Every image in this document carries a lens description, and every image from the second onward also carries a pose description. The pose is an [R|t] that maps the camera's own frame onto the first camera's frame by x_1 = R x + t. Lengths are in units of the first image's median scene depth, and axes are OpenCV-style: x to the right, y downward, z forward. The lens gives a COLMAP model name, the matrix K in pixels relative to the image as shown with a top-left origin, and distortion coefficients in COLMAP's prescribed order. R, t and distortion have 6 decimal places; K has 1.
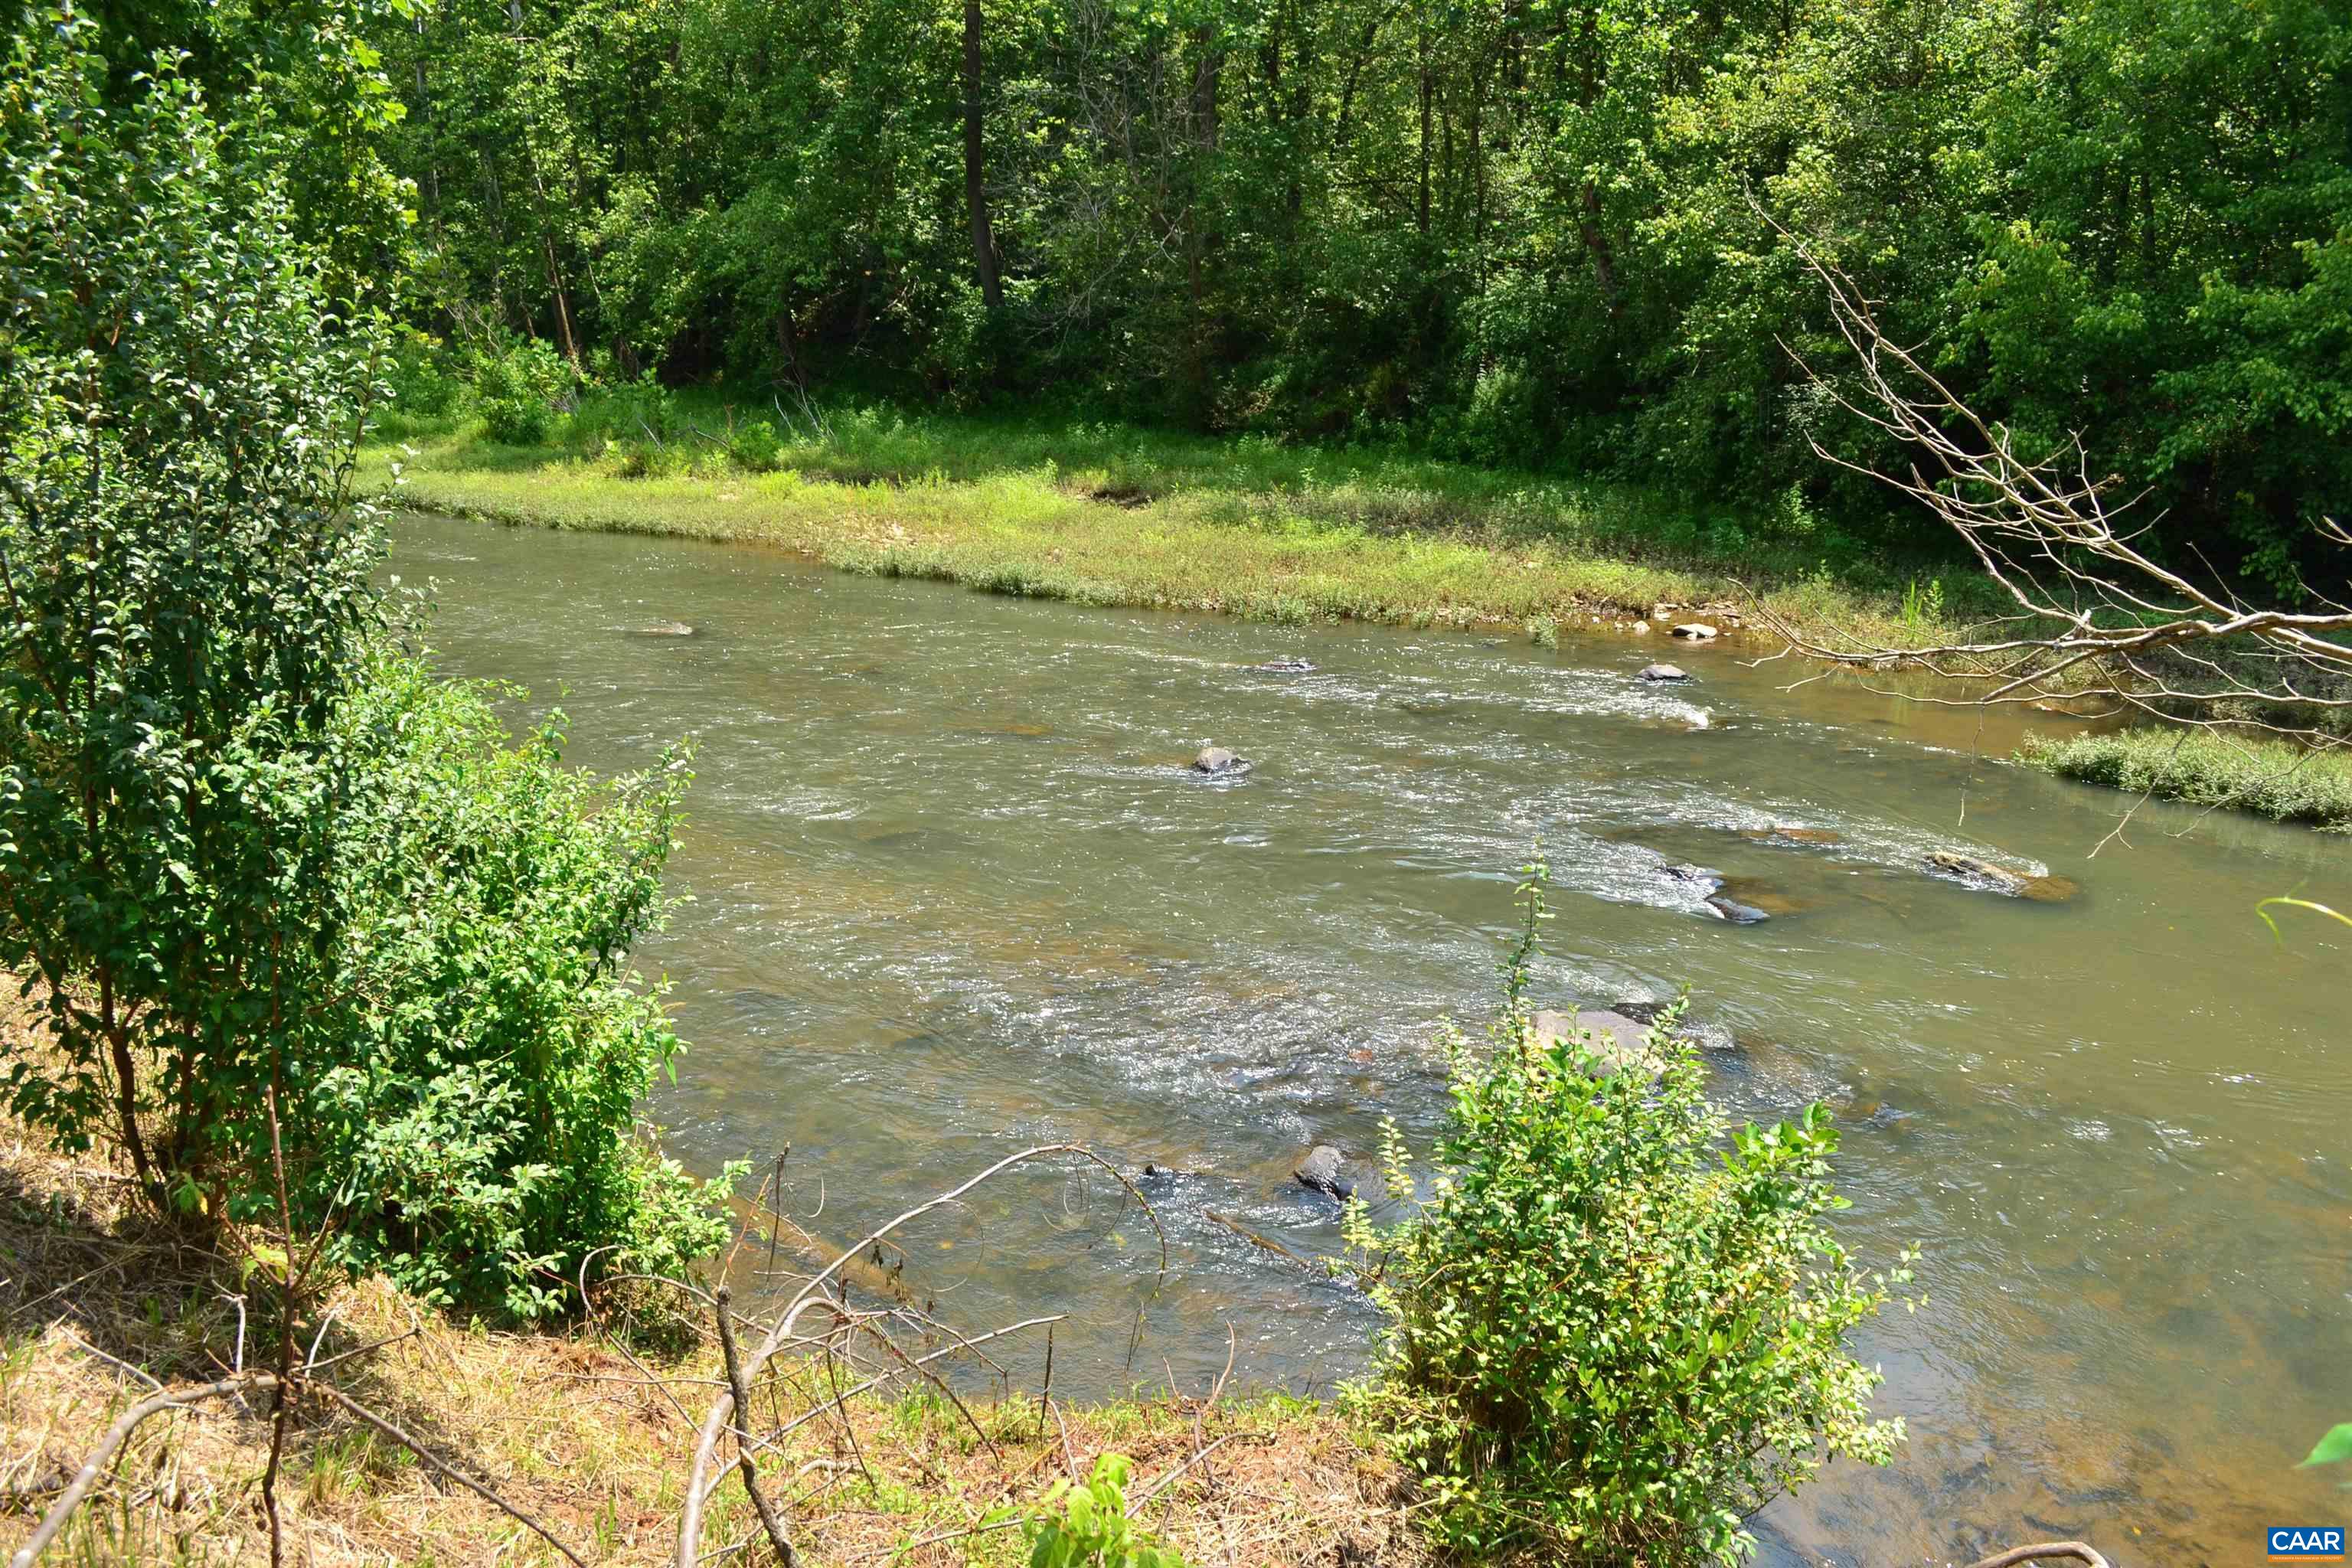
lens RADIAL K [[1884.5, 0, 1169.2], [0, 1884.5, 784.1], [0, 0, 1]] dist [-0.087653, 0.018606]
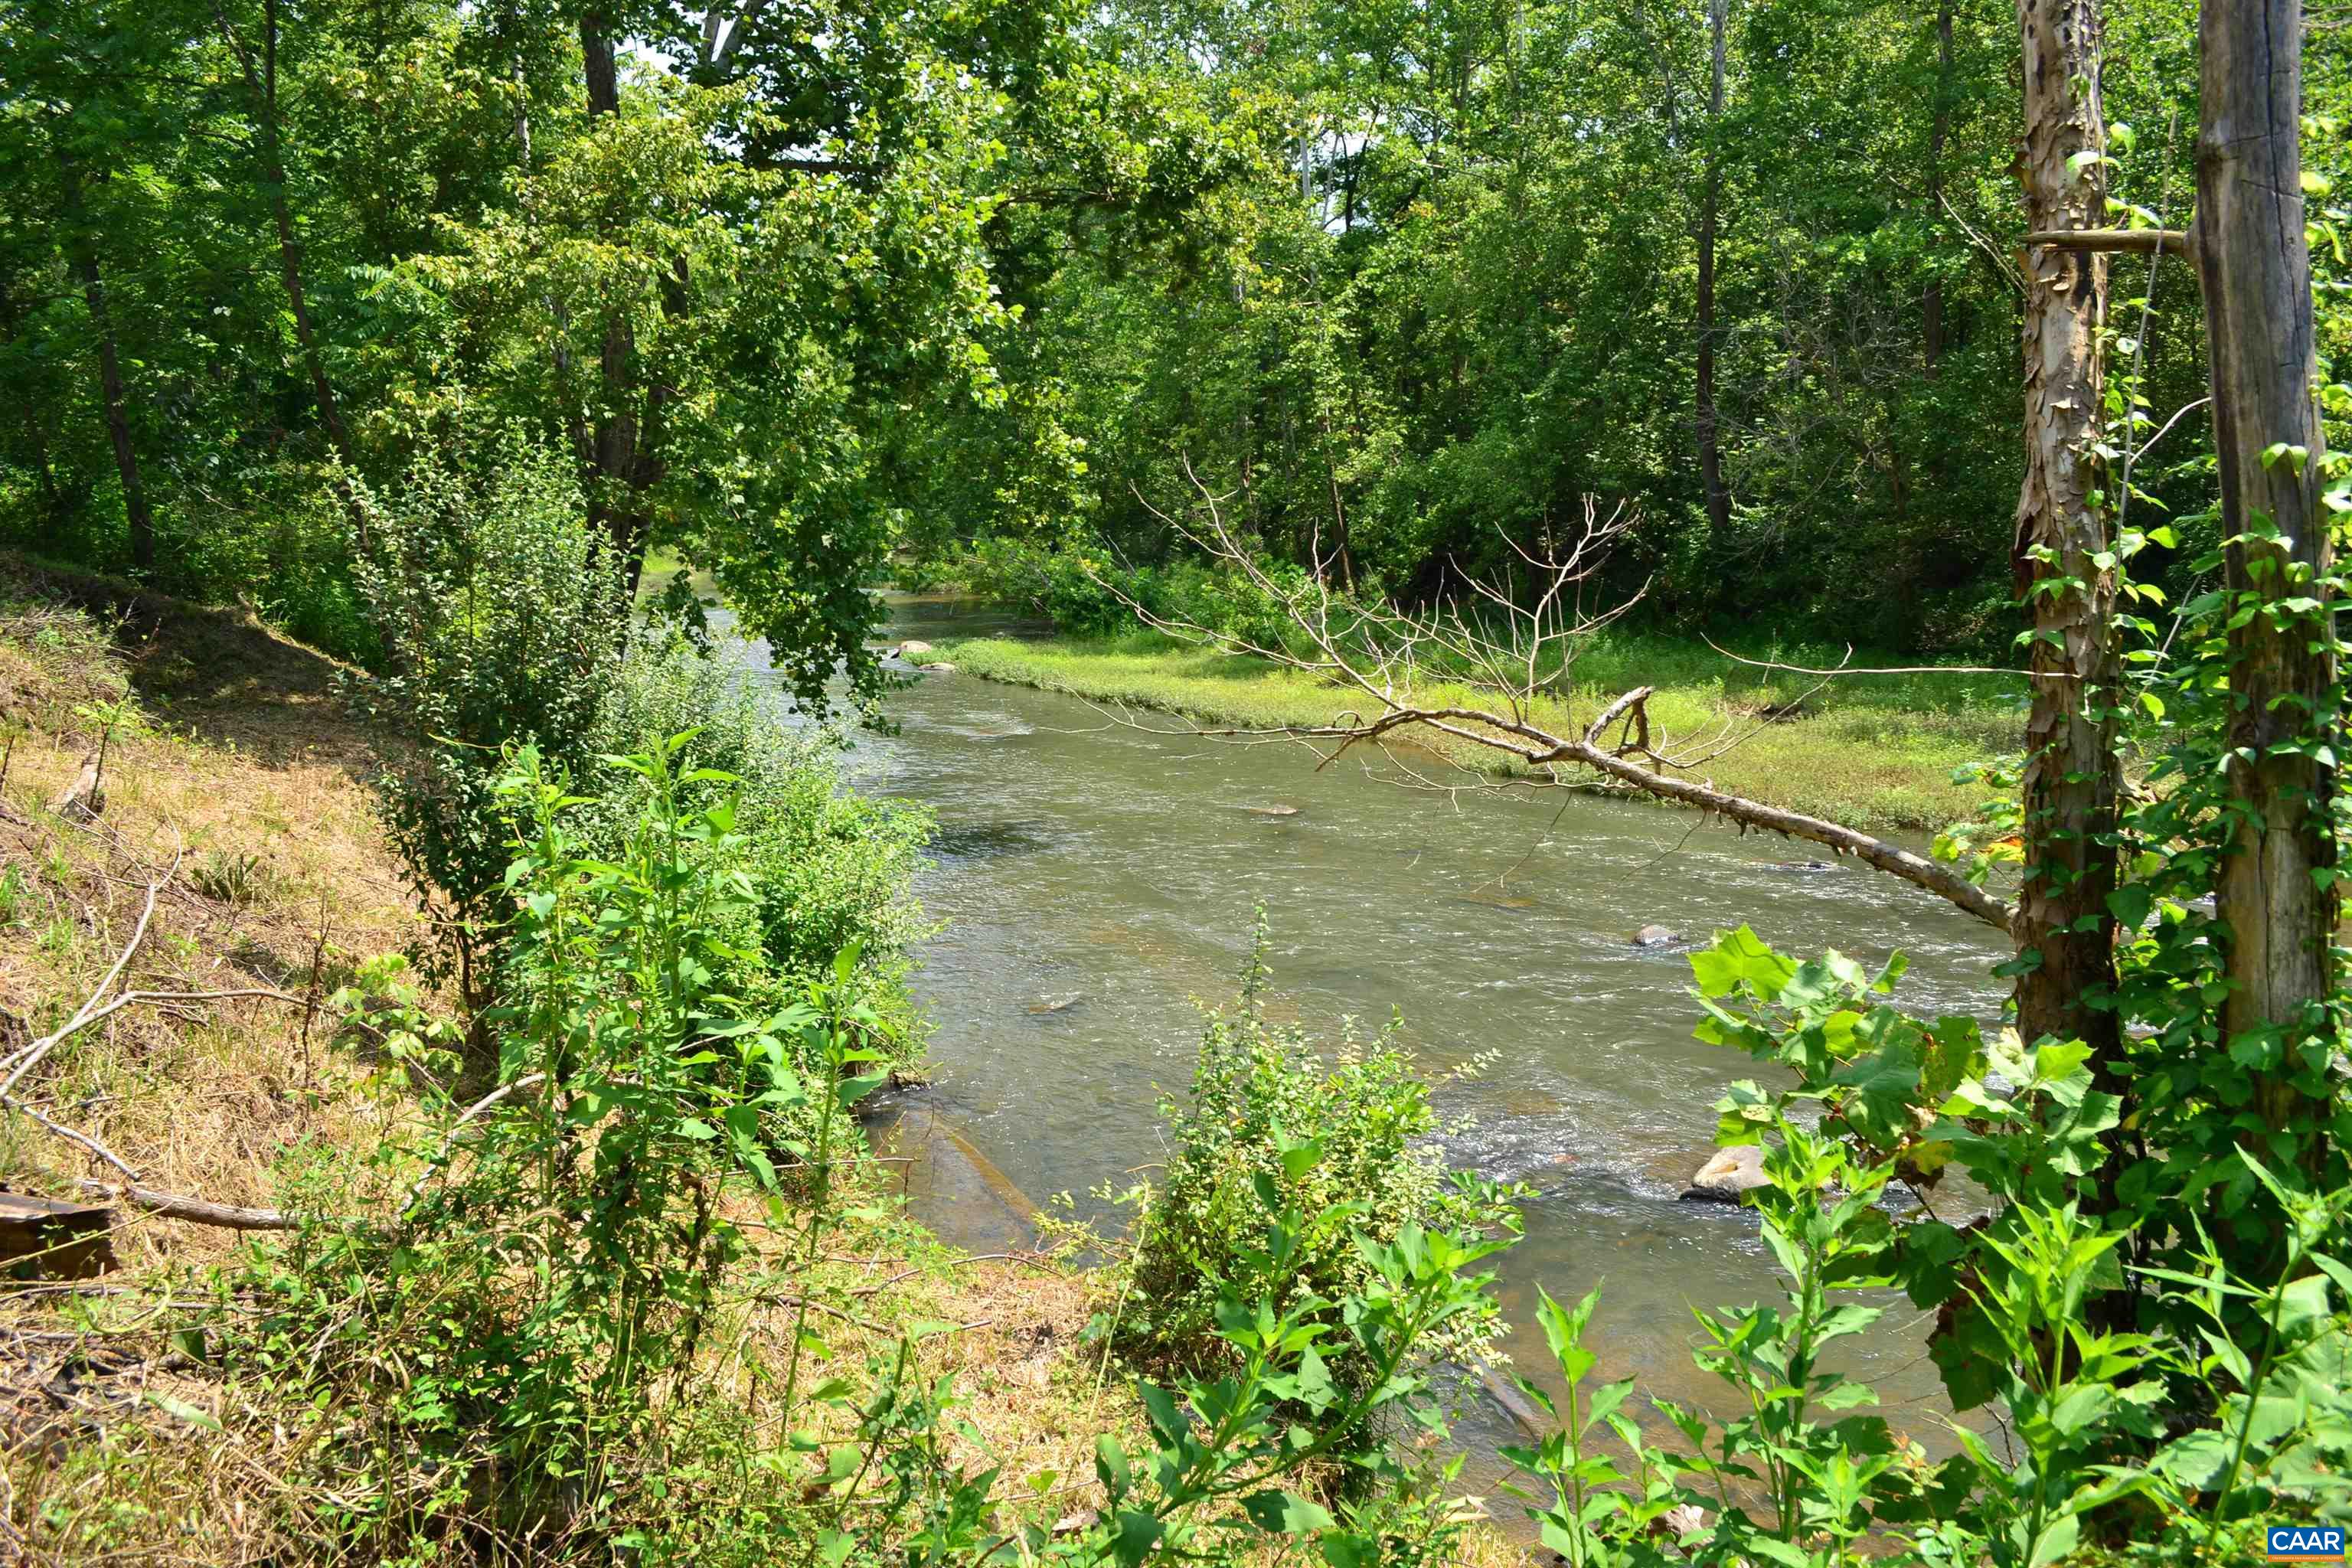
lens RADIAL K [[1884.5, 0, 1184.9], [0, 1884.5, 784.7], [0, 0, 1]] dist [-0.087653, 0.018606]
pose [[0.905752, 0.035506, -0.422318, 0.092585], [-0.084716, 0.991542, -0.098328, 0.011504], [0.415255, 0.124838, 0.901099, -0.043009]]
